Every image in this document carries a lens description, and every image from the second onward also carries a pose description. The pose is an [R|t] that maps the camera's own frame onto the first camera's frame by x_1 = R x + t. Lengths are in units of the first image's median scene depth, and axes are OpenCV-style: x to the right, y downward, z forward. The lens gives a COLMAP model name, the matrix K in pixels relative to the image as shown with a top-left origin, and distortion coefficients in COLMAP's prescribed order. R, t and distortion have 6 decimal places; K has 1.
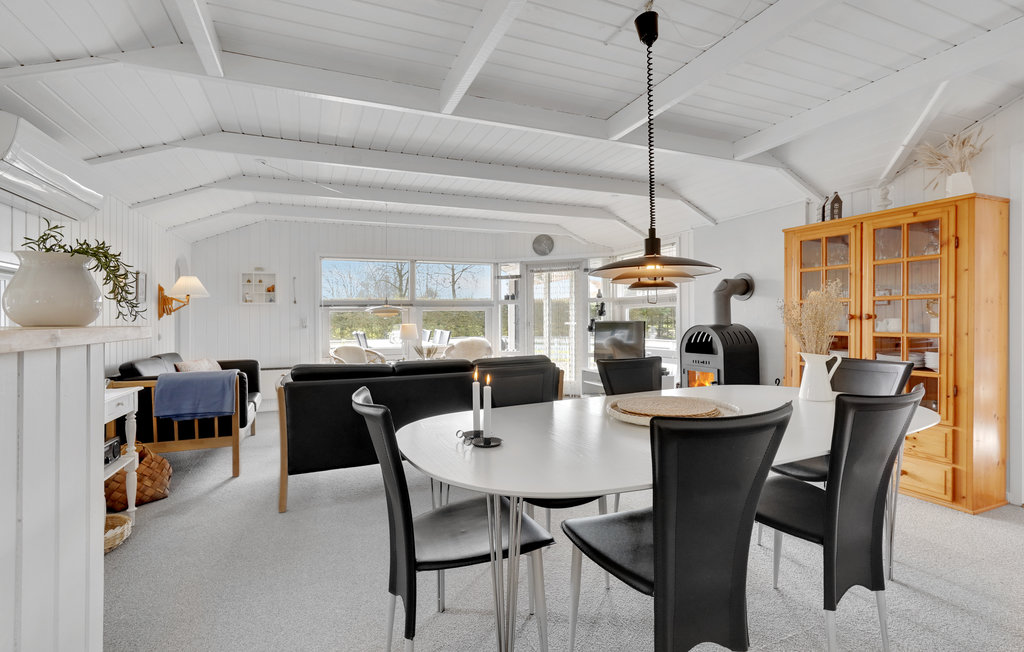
lens RADIAL K [[474.9, 0, 510.3], [0, 474.9, 322.7], [0, 0, 1]] dist [-0.025082, 0.010654]
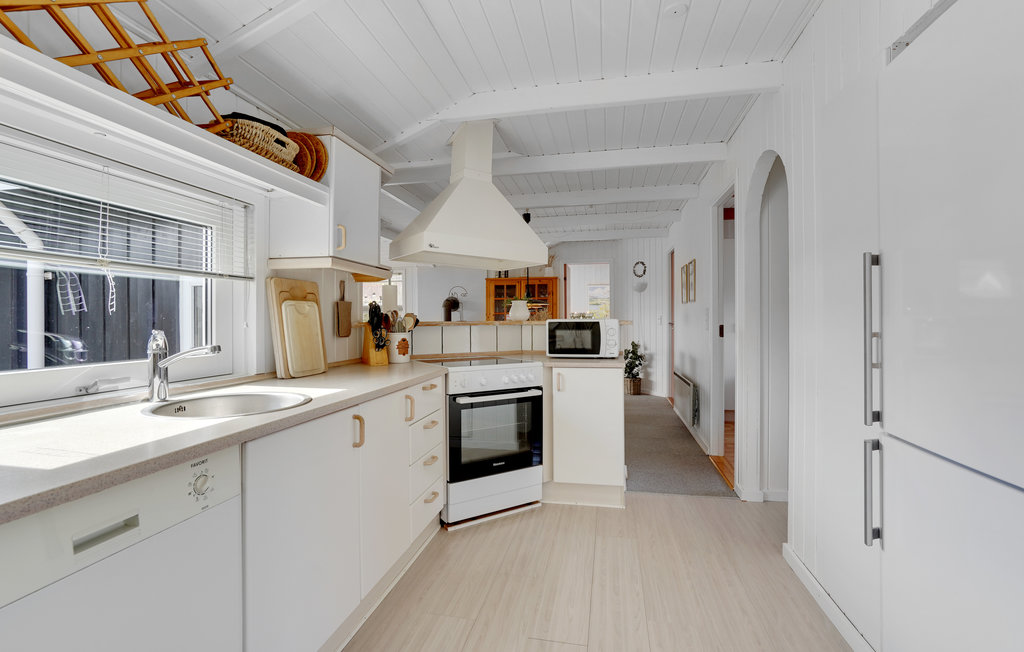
lens RADIAL K [[474.9, 0, 511.1], [0, 474.9, 323.3], [0, 0, 1]] dist [-0.025082, 0.010654]
pose [[0.558755, 0.012637, 0.829237, -0.639441], [0.002570, 0.999853, -0.016968, 0.020300], [-0.829329, 0.011612, 0.558640, -0.148687]]
